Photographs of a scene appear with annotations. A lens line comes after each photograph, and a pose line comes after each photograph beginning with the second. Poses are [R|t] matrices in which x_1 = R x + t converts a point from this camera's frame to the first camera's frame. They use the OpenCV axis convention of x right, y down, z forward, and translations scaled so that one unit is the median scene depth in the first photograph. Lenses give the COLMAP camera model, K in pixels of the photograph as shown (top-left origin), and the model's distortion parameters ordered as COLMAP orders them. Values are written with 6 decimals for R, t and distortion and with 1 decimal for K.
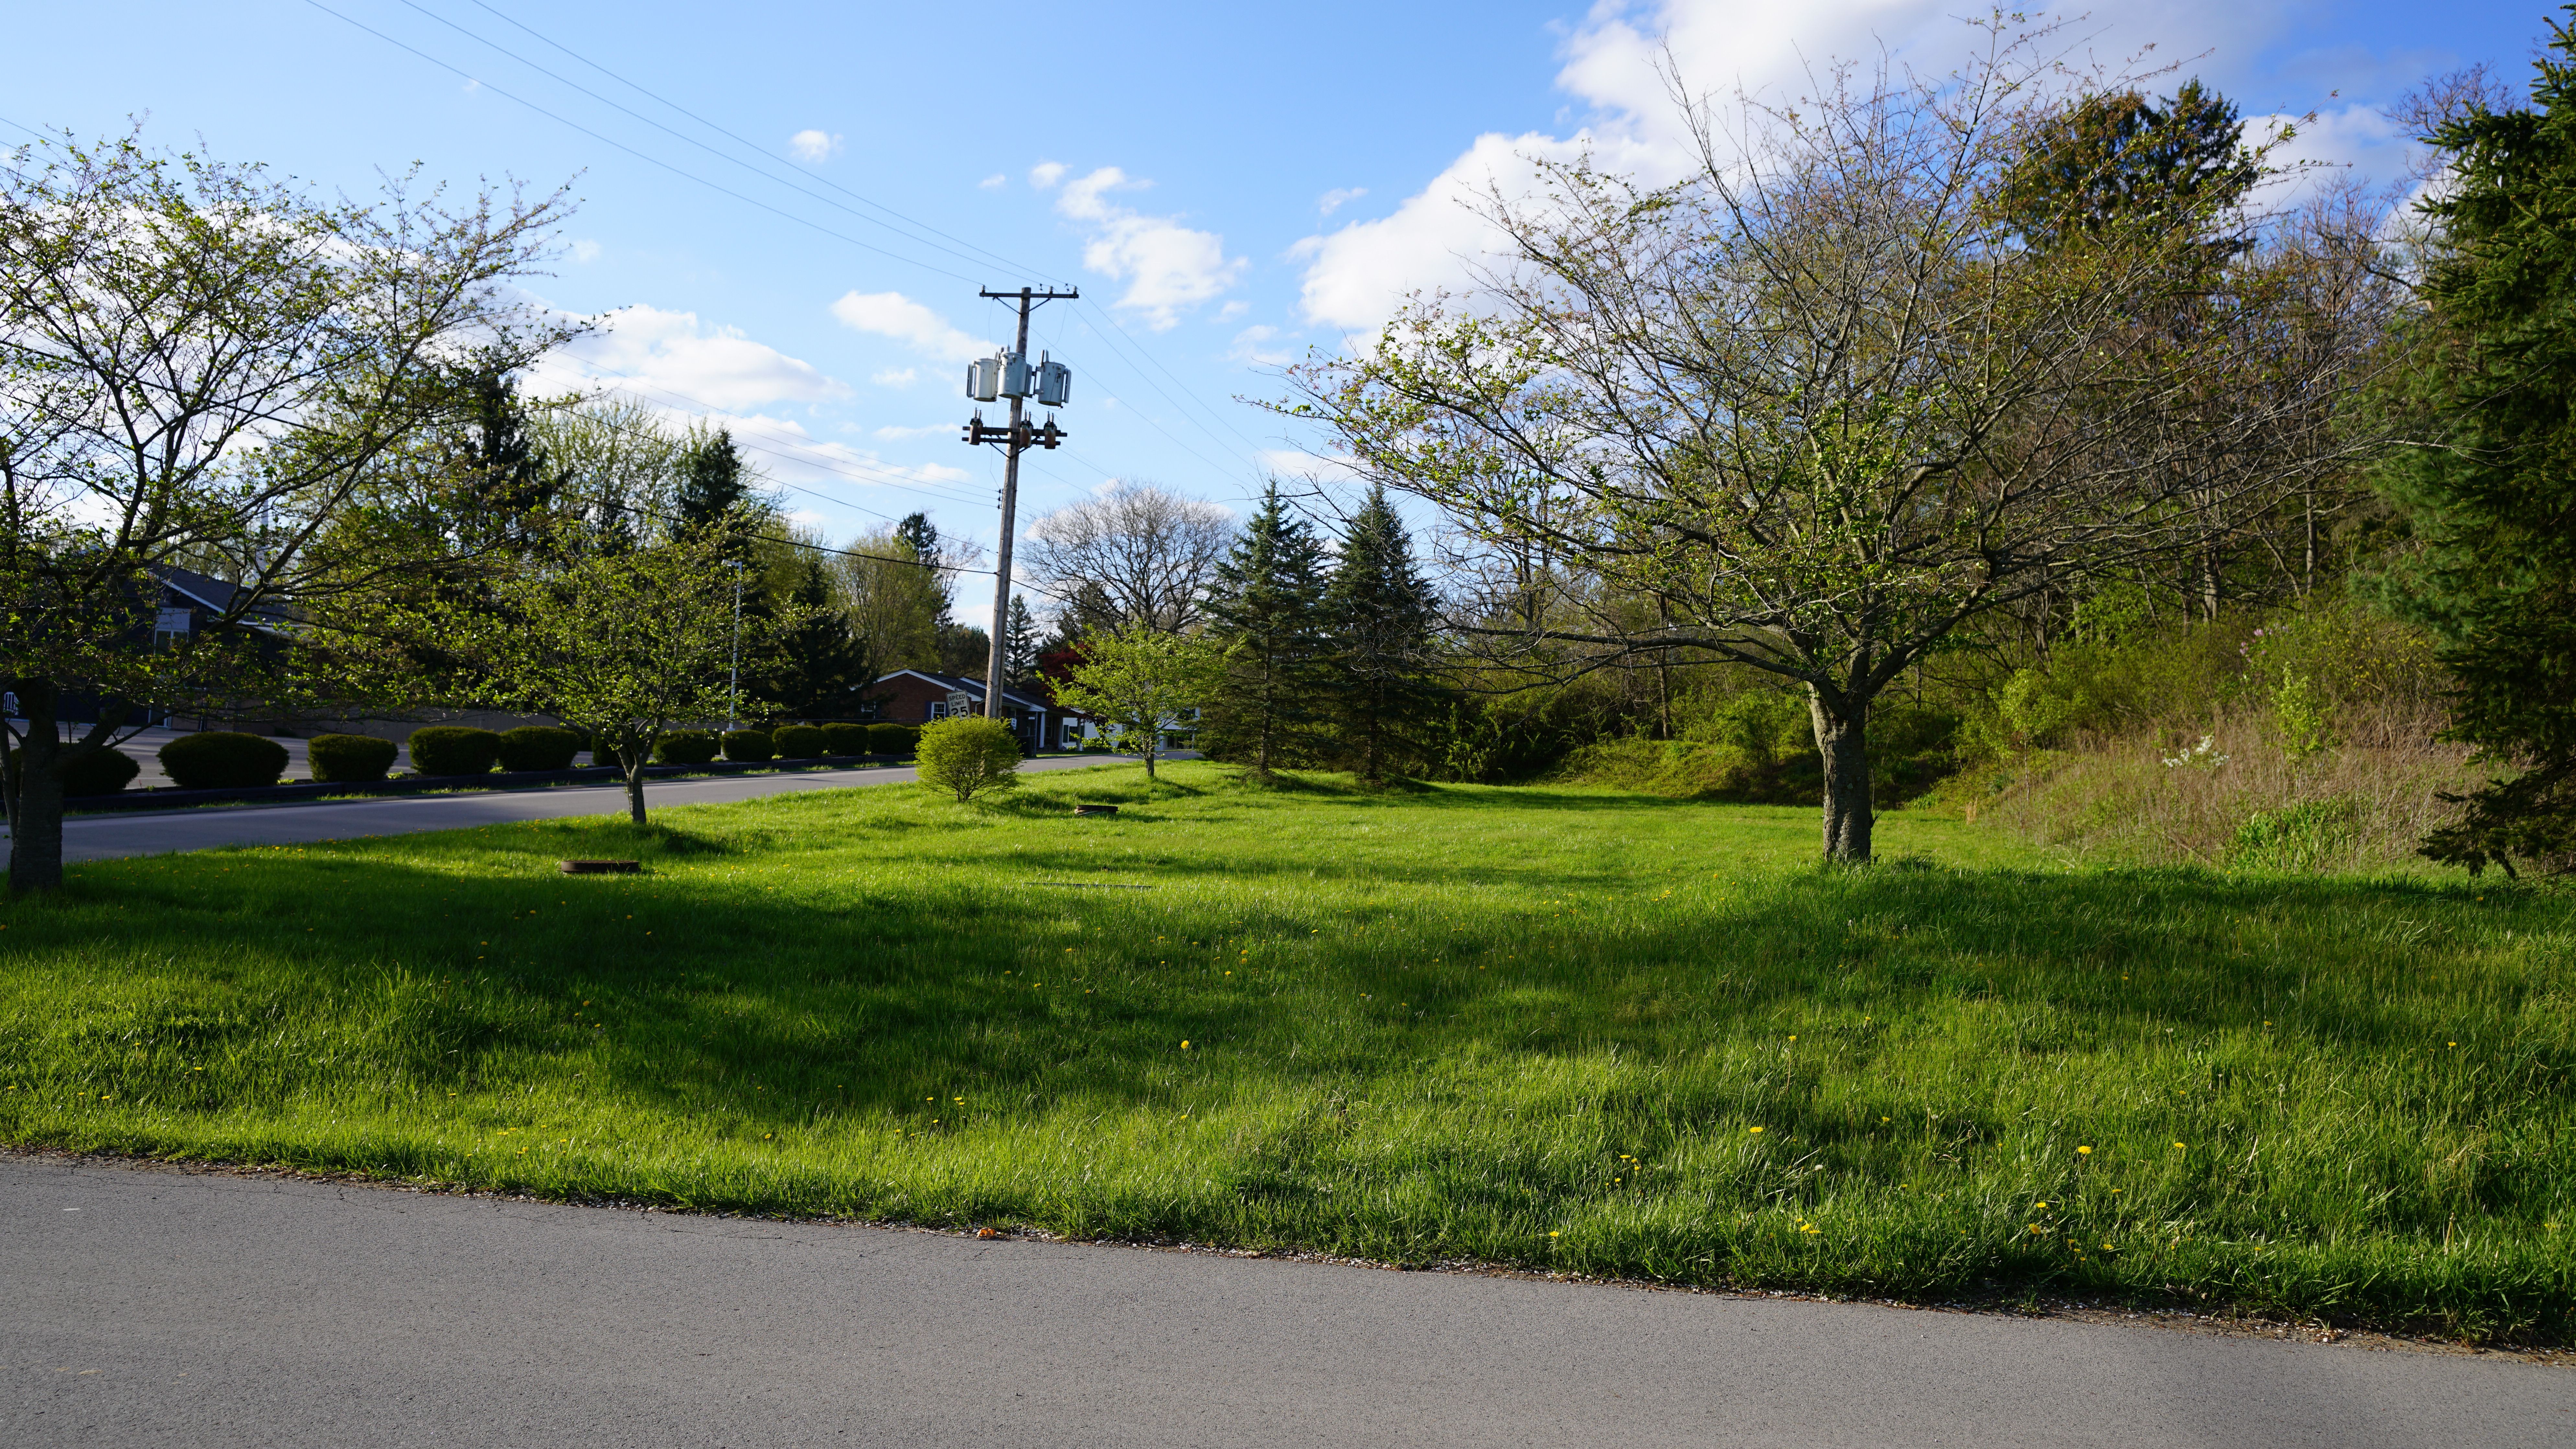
lens RADIAL K [[1833.1, 0, 1287.9], [0, 1833.1, 737.3], [0, 0, 1]] dist [-0.023064, 0.070224]
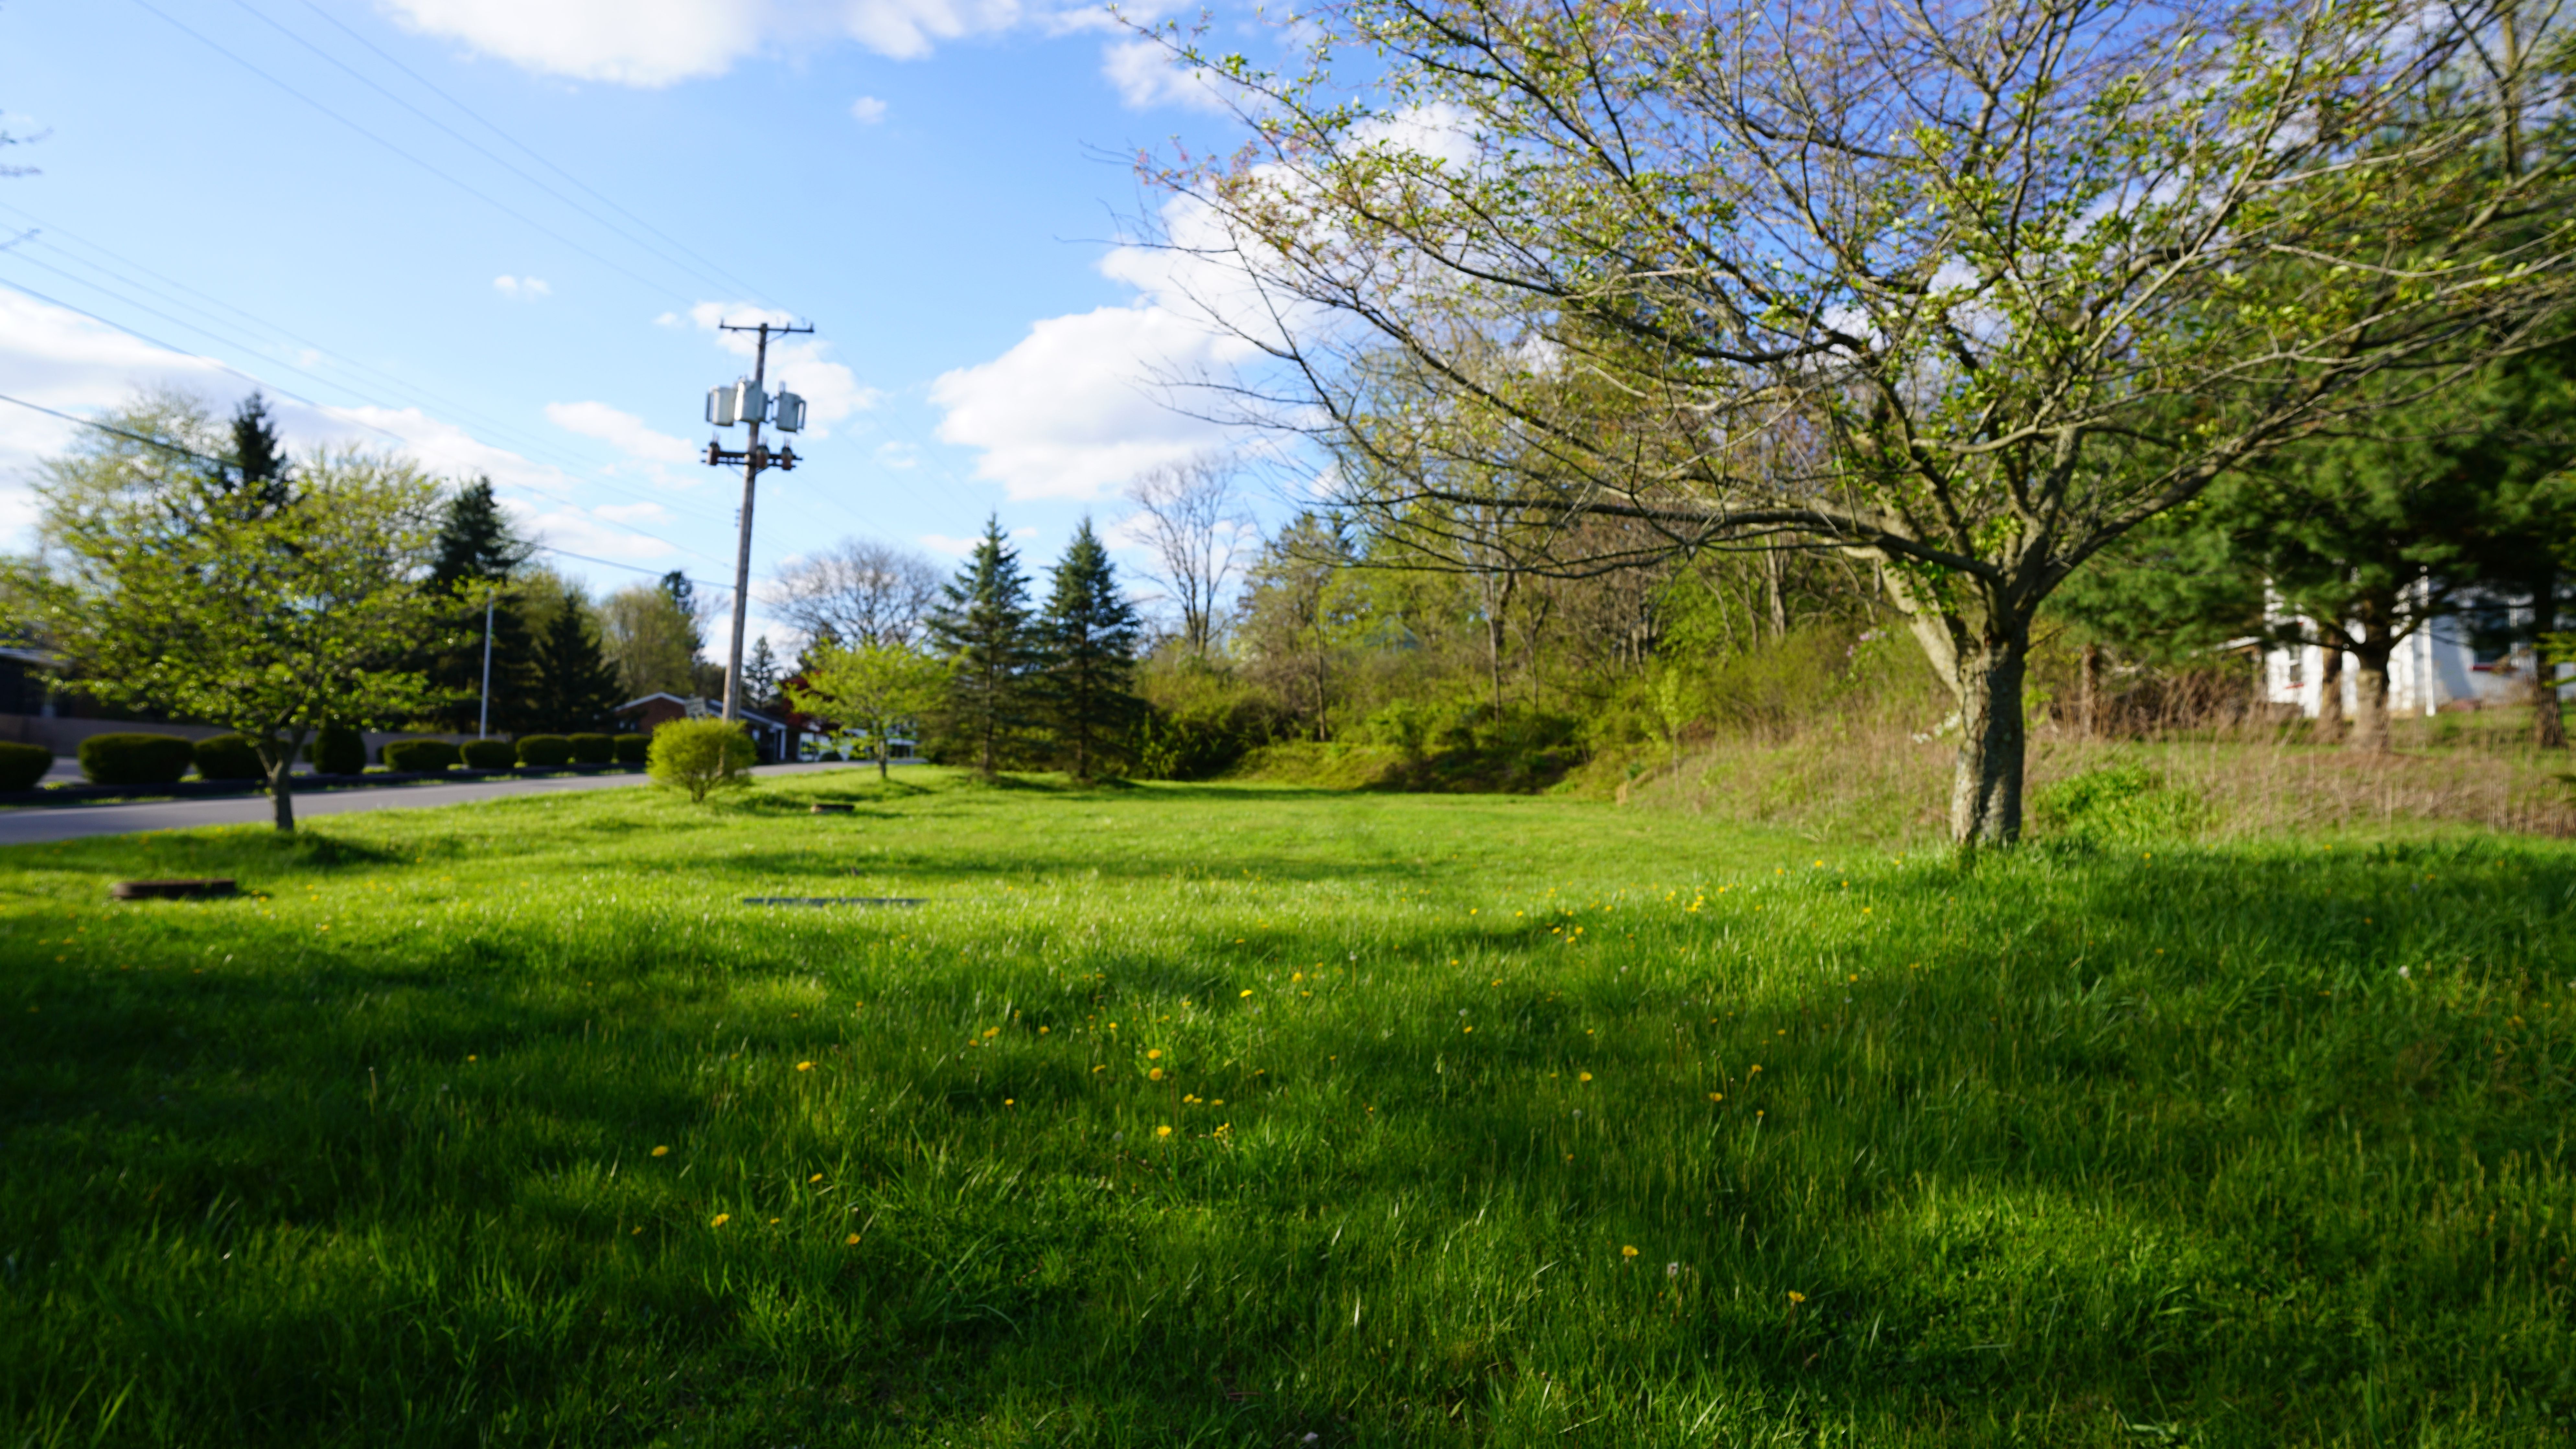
lens RADIAL K [[1367.6, 0, 1288.9], [0, 1367.6, 730.2], [0, 0, 1]] dist [-0.076162, 0.050151]
pose [[0.975185, -0.007920, 0.221250, -0.019765], [0.011487, 0.999824, -0.014842, 0.008579], [-0.221093, 0.017015, 0.975104, 0.169718]]
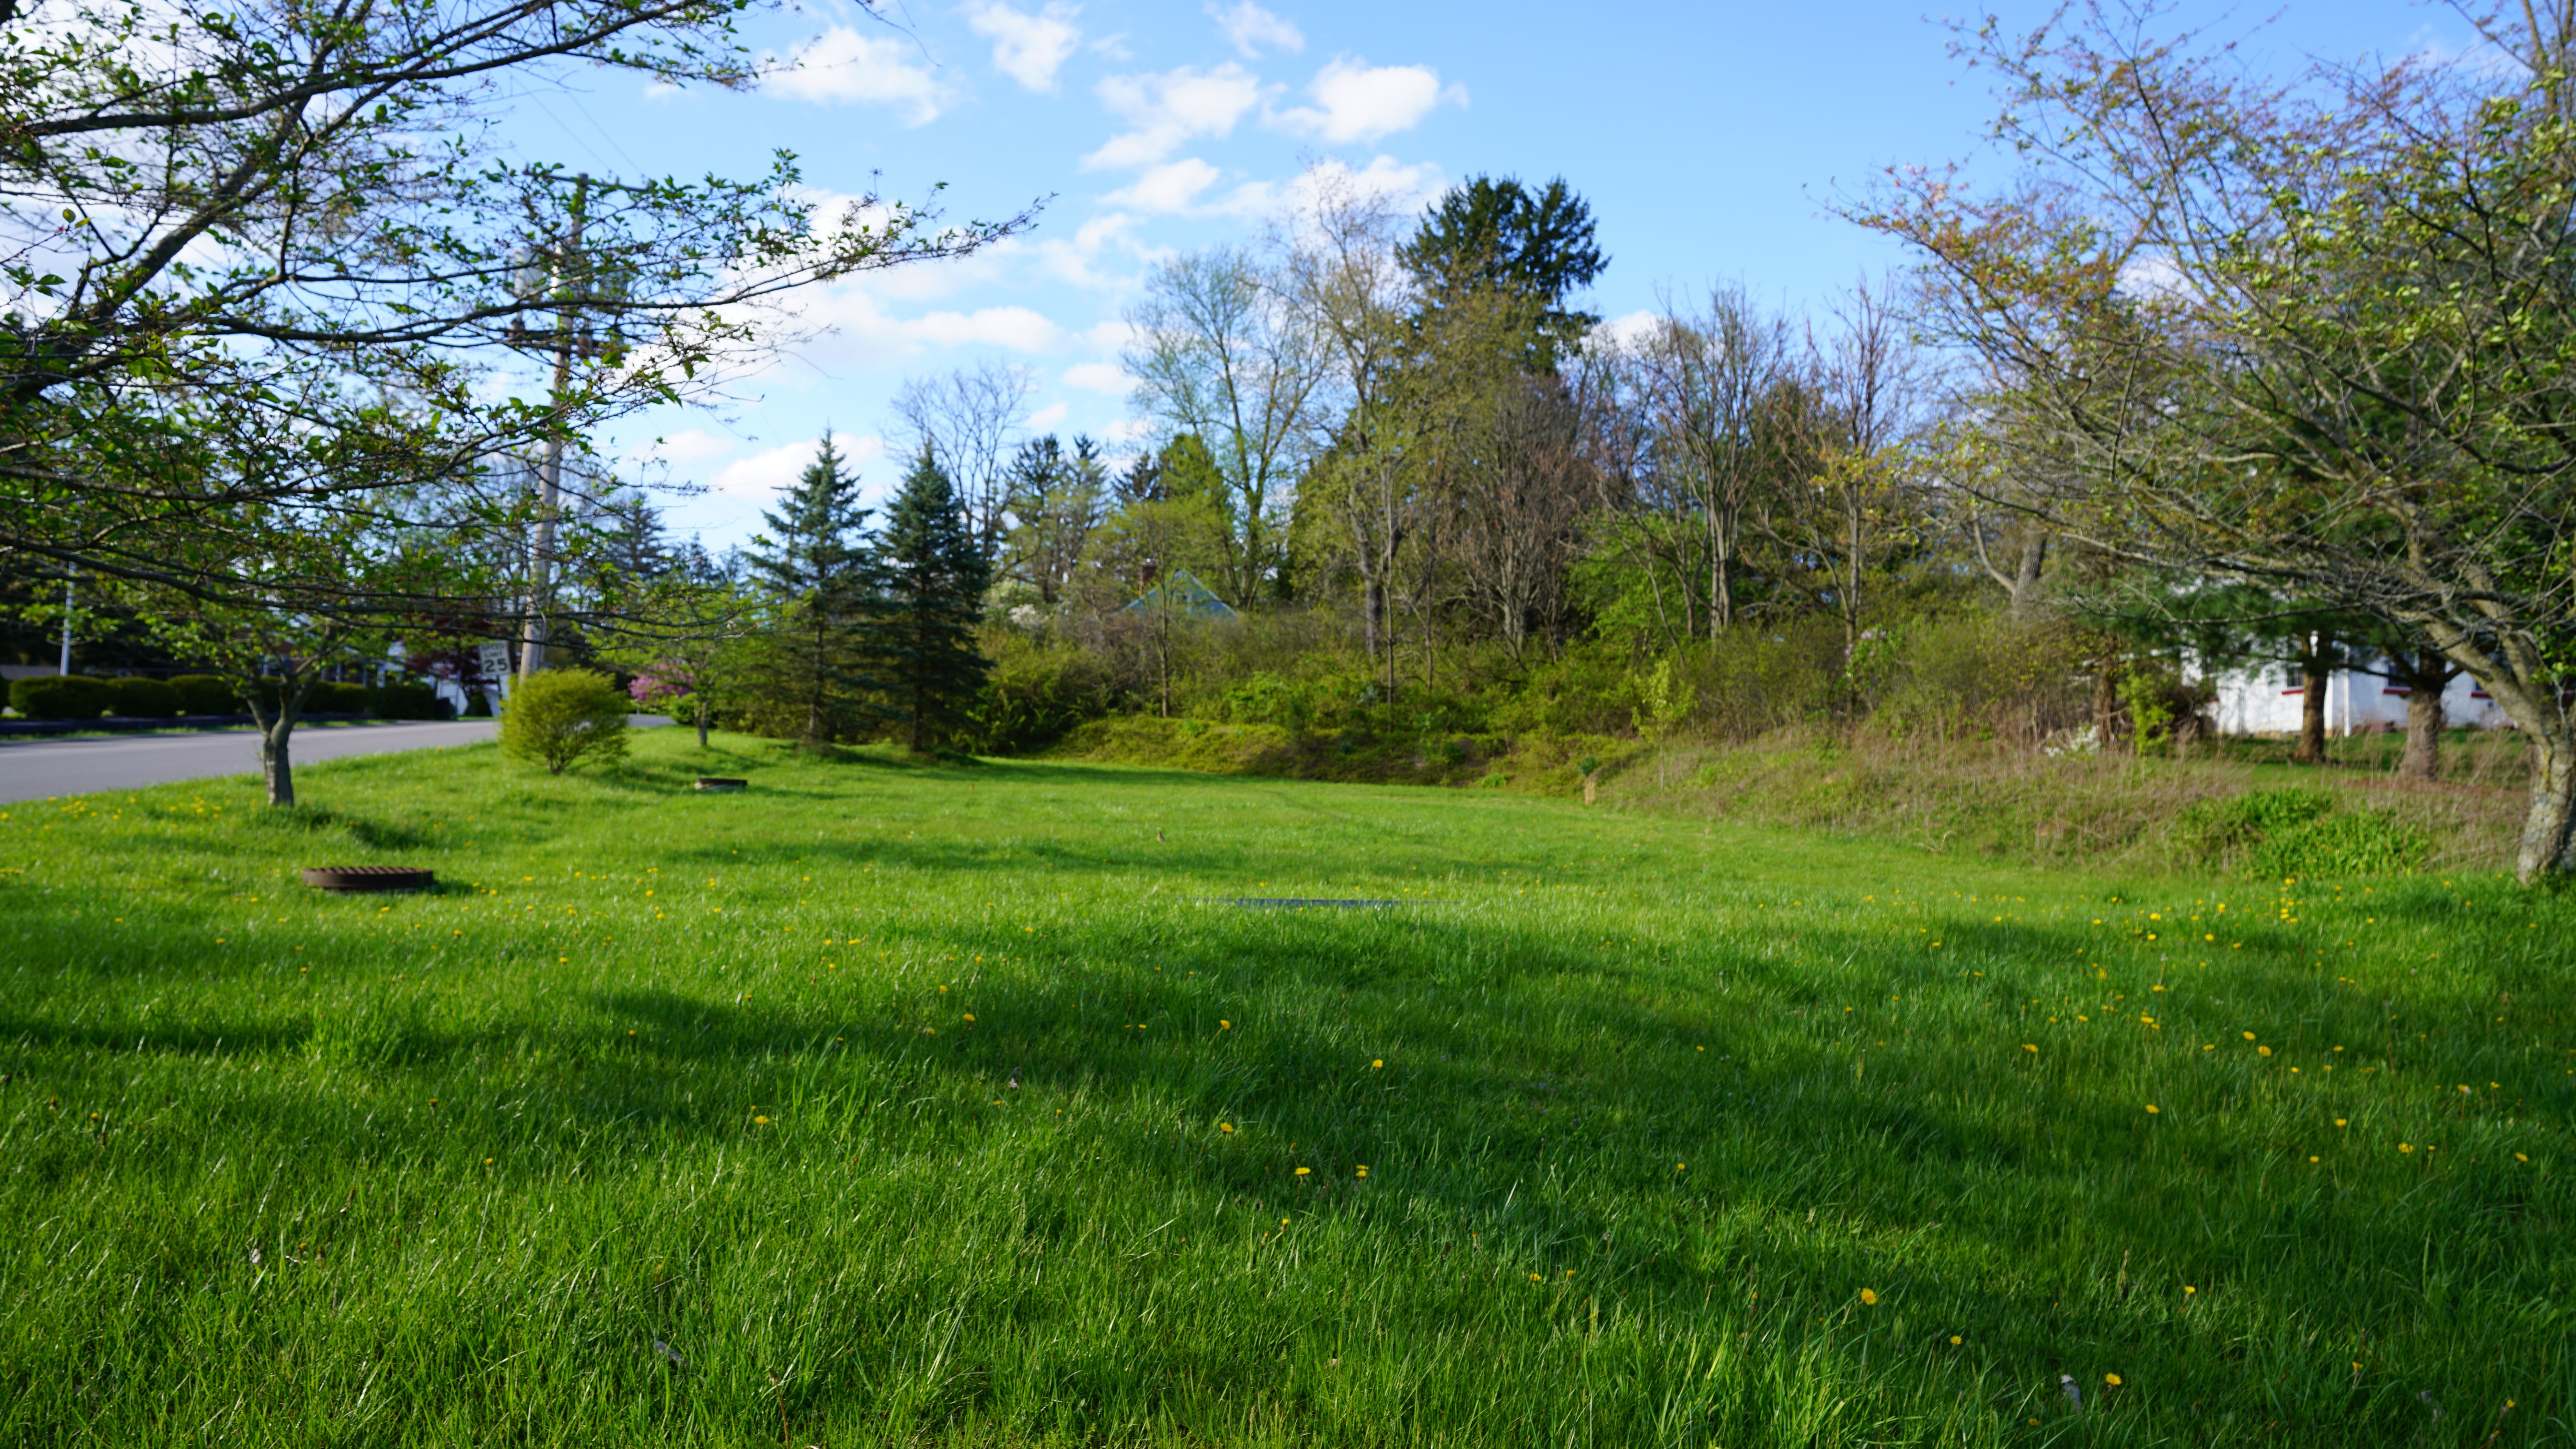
lens RADIAL K [[1621.8, 0, 1297.0], [0, 1621.8, 728.1], [0, 0, 1]] dist [-0.007701, -0.002298]
pose [[0.904529, 0.020230, 0.425932, -0.159974], [-0.023651, 0.999717, 0.002745, 0.004128], [-0.425756, -0.012556, 0.904751, 0.173473]]
